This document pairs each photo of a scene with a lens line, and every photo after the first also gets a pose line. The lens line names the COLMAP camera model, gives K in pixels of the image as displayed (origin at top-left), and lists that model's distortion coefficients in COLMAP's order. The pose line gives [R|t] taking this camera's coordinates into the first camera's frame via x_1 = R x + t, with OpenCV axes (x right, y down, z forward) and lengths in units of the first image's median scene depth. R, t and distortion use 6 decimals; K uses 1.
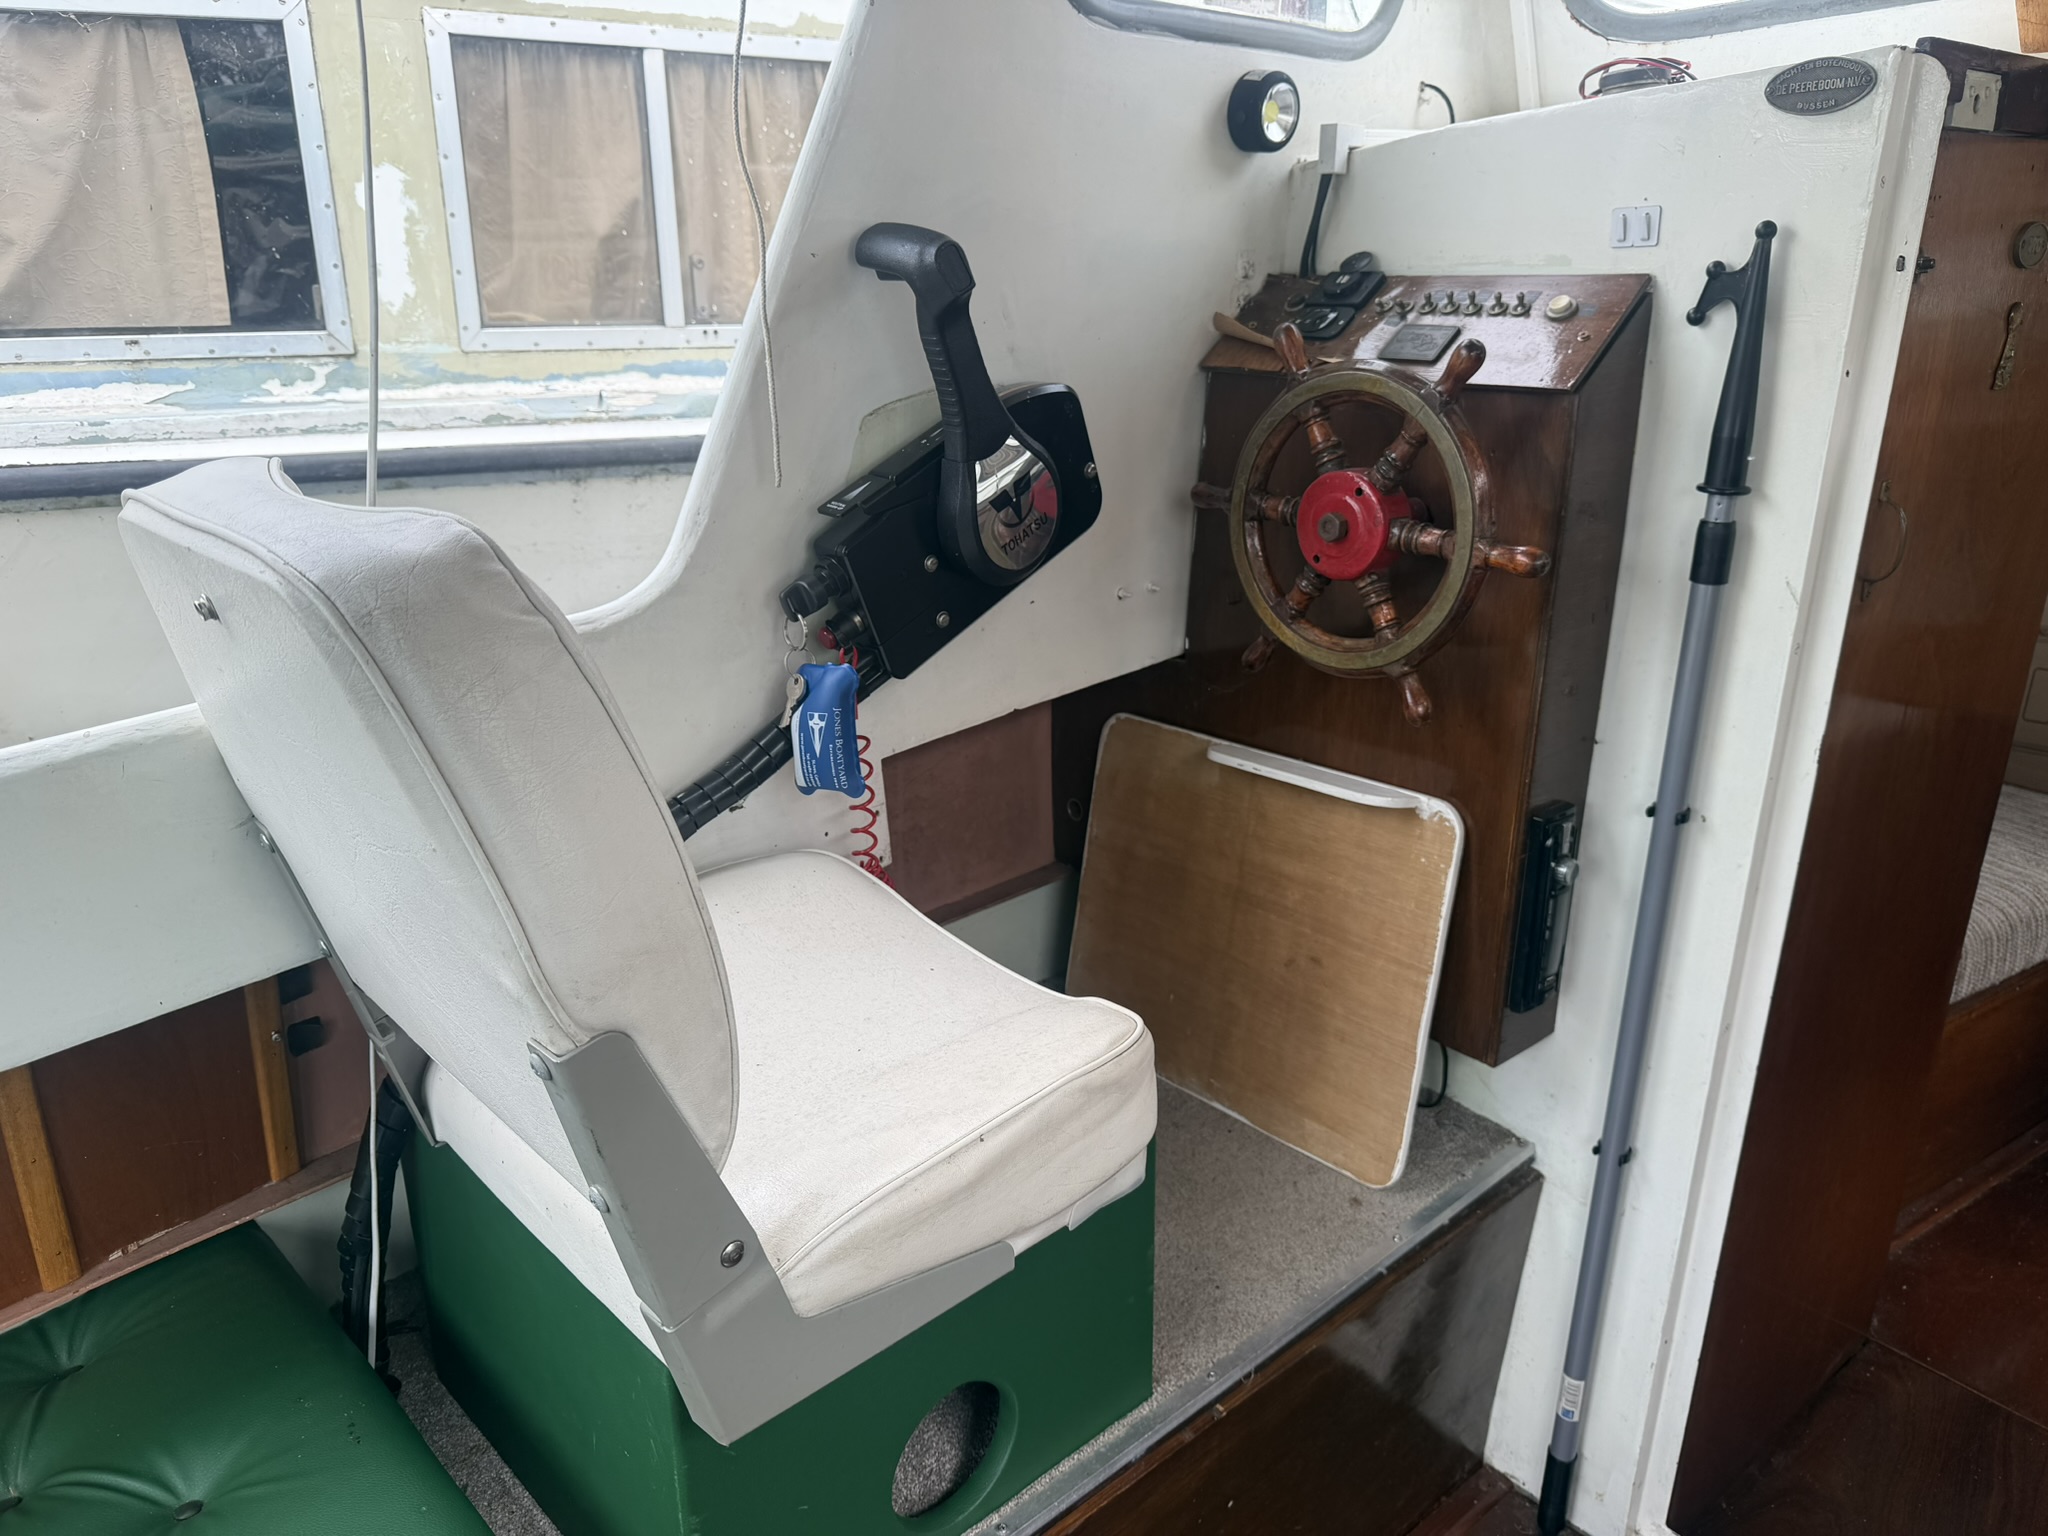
lens RADIAL K [[1449.8, 0, 1010.8], [0, 1449.8, 768.3], [0, 0, 1]] dist [0.044728, -0.066090]
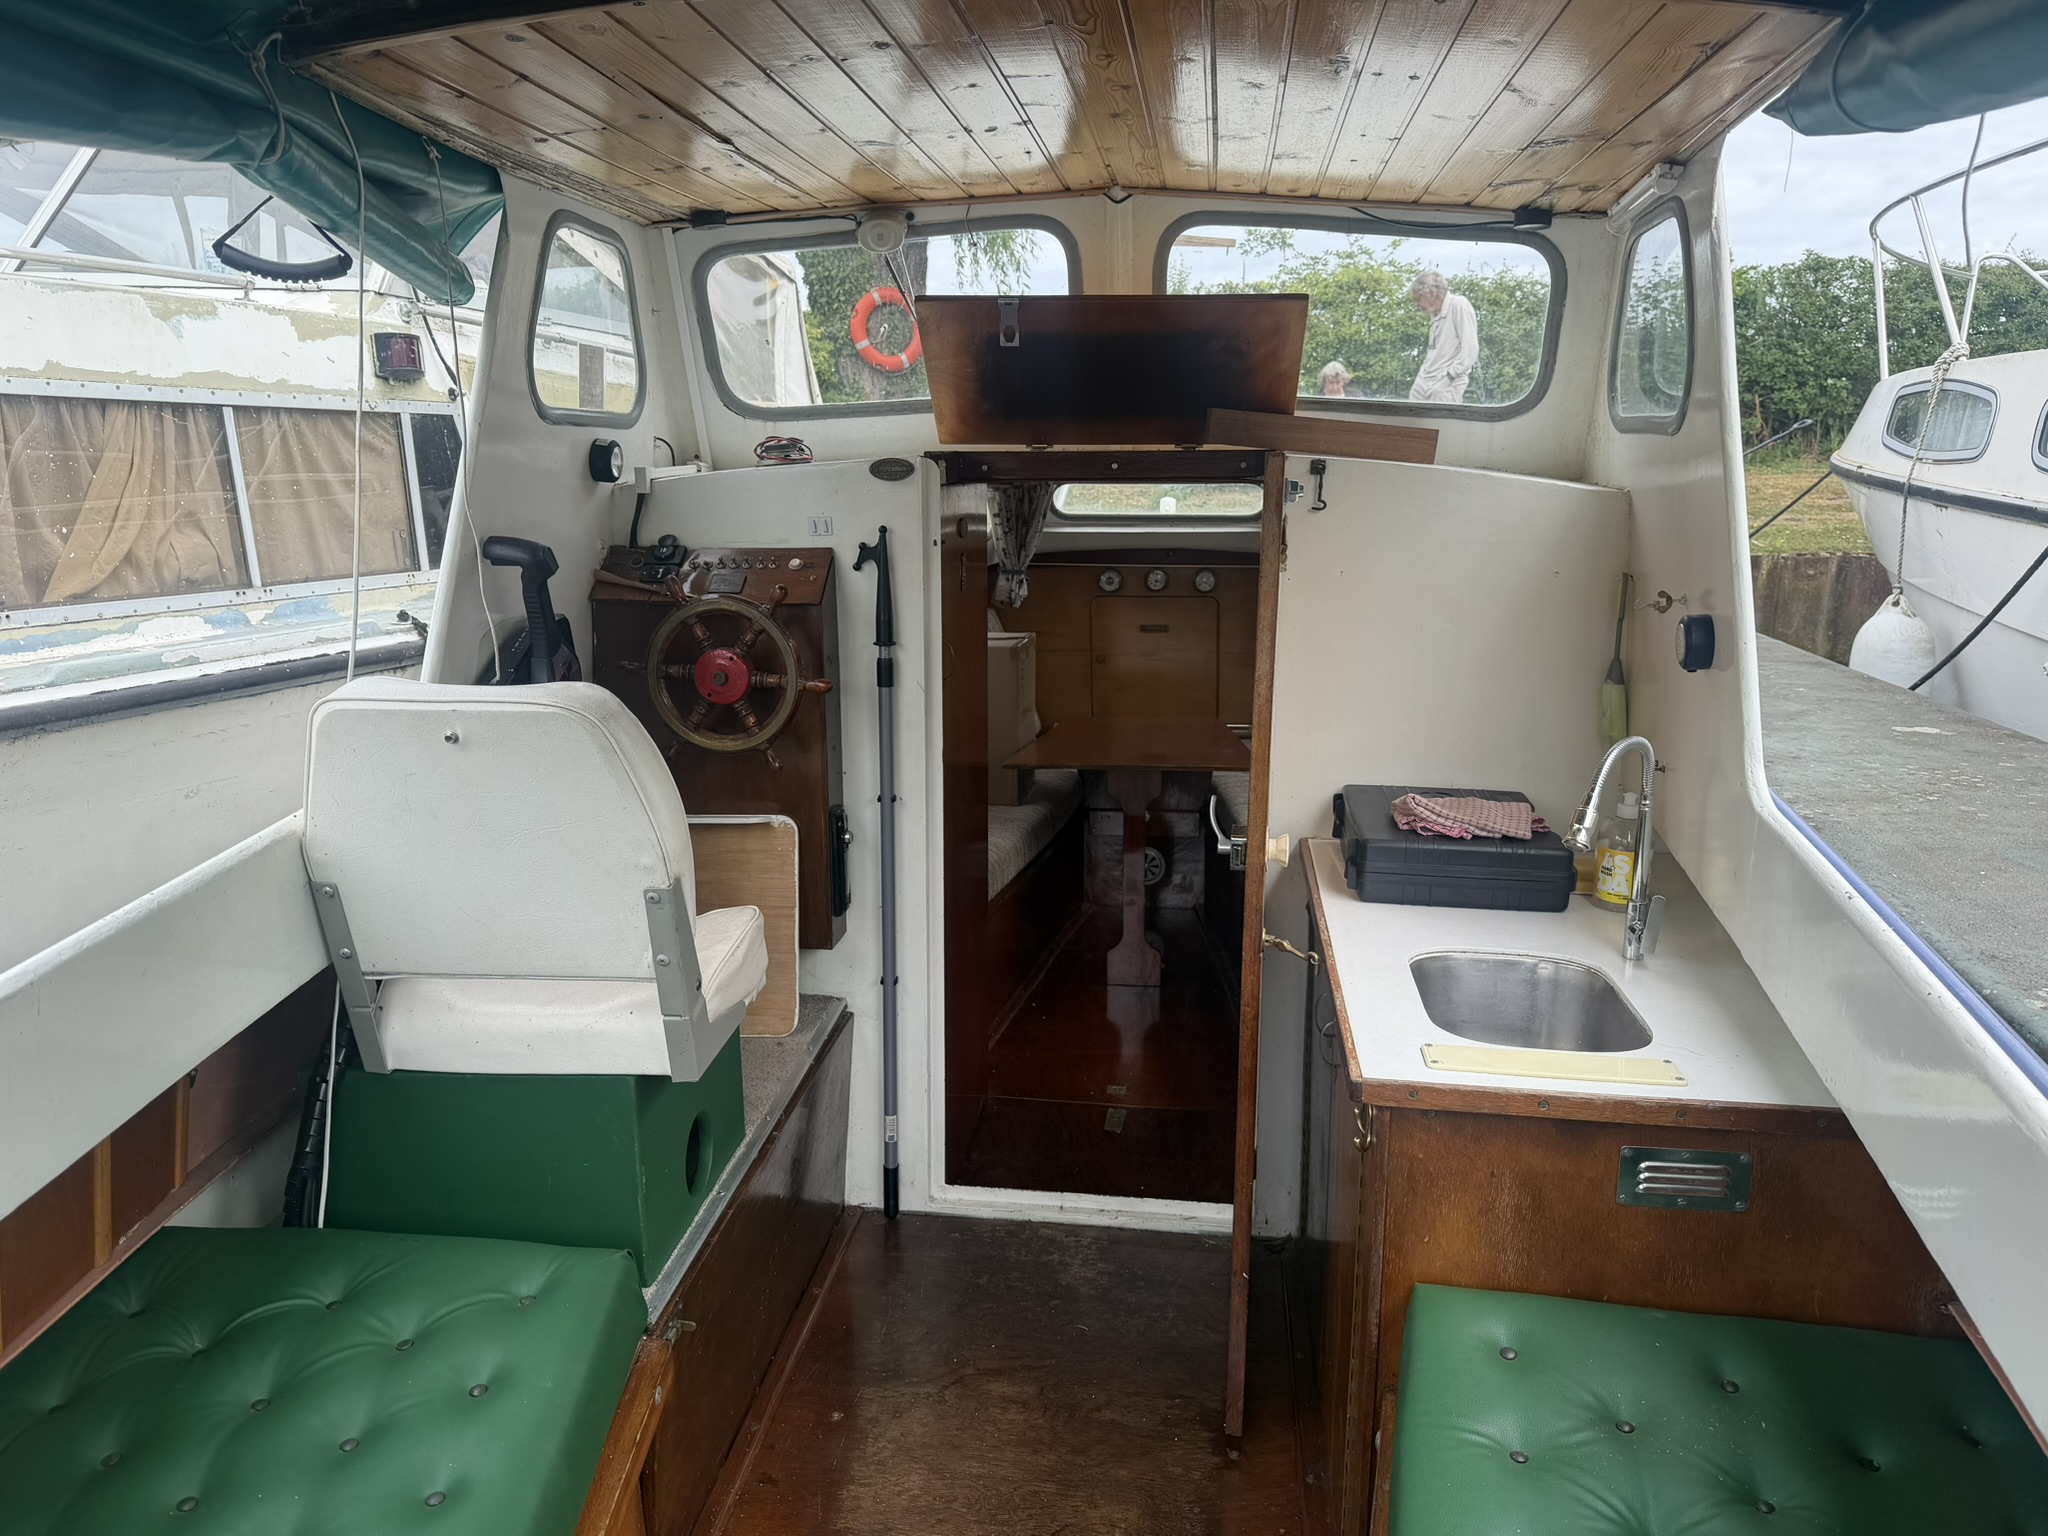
lens RADIAL K [[1449.8, 0, 1047.2], [0, 1449.8, 771.5], [0, 0, 1]] dist [0.044728, -0.066090]
pose [[0.726196, -0.137156, 0.673667, -0.728999], [0.222339, 0.974092, -0.041355, 0.122490], [-0.650542, 0.179814, 0.737877, -0.636704]]
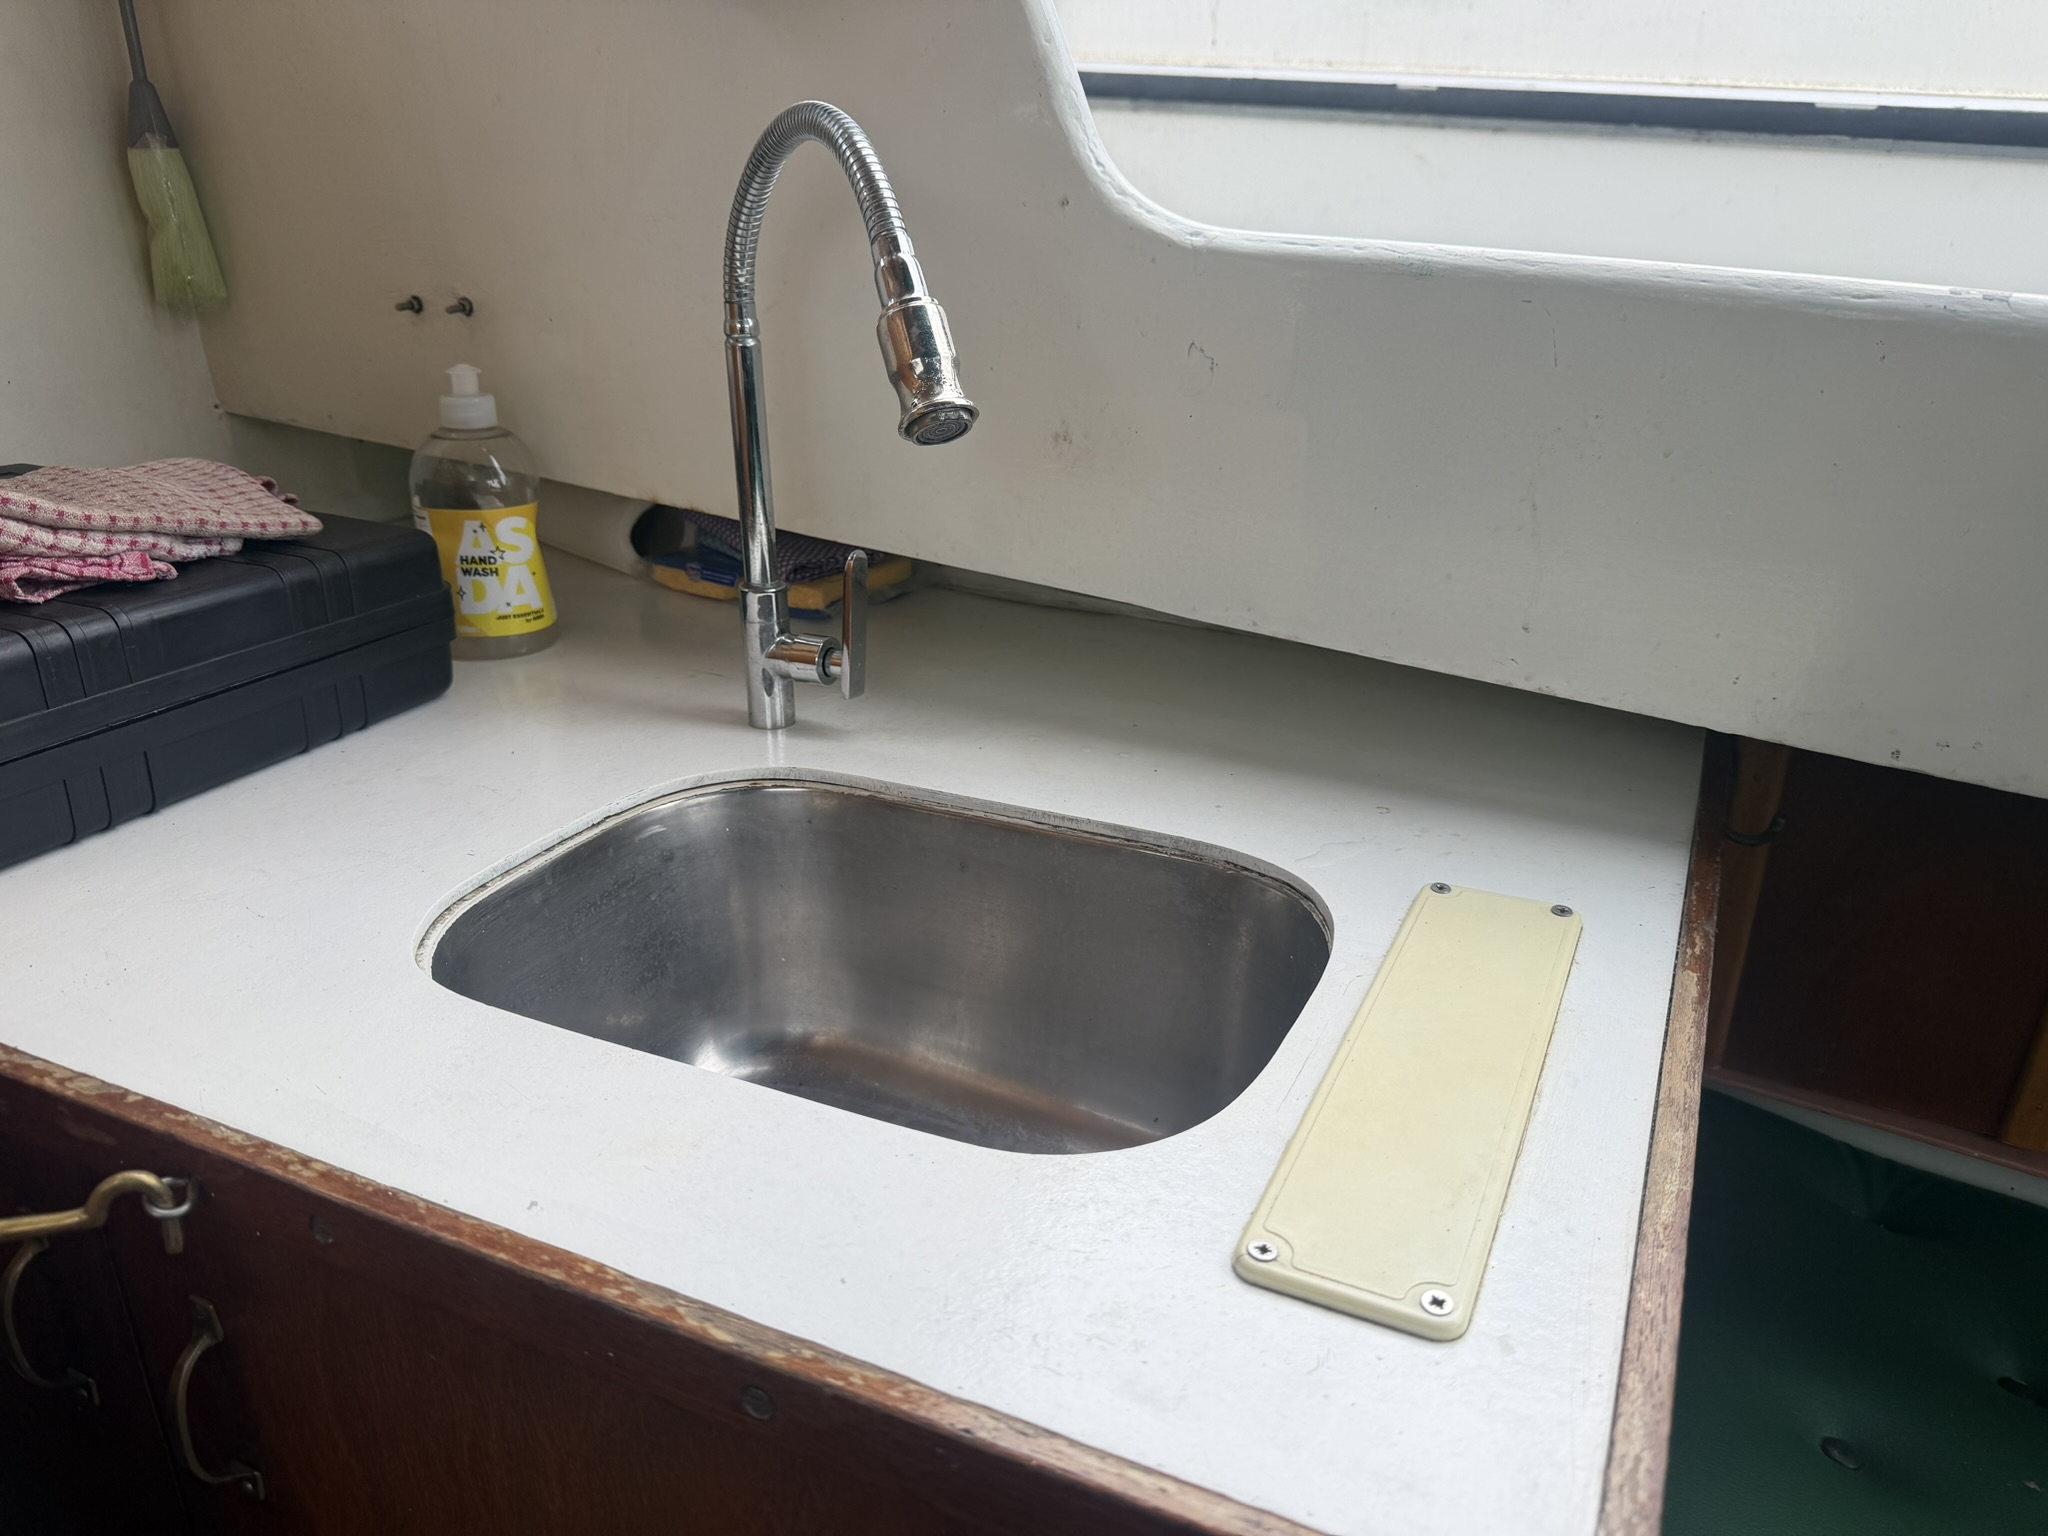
lens RADIAL K [[1449.8, 0, 1004.2], [0, 1449.8, 779.2], [0, 0, 1]] dist [0.044728, -0.066090]
pose [[-0.424209, -0.352505, 0.834138, 0.116404], [0.293882, 0.817681, 0.495007, 0.119915], [-0.856551, 0.455124, -0.243272, 0.188100]]
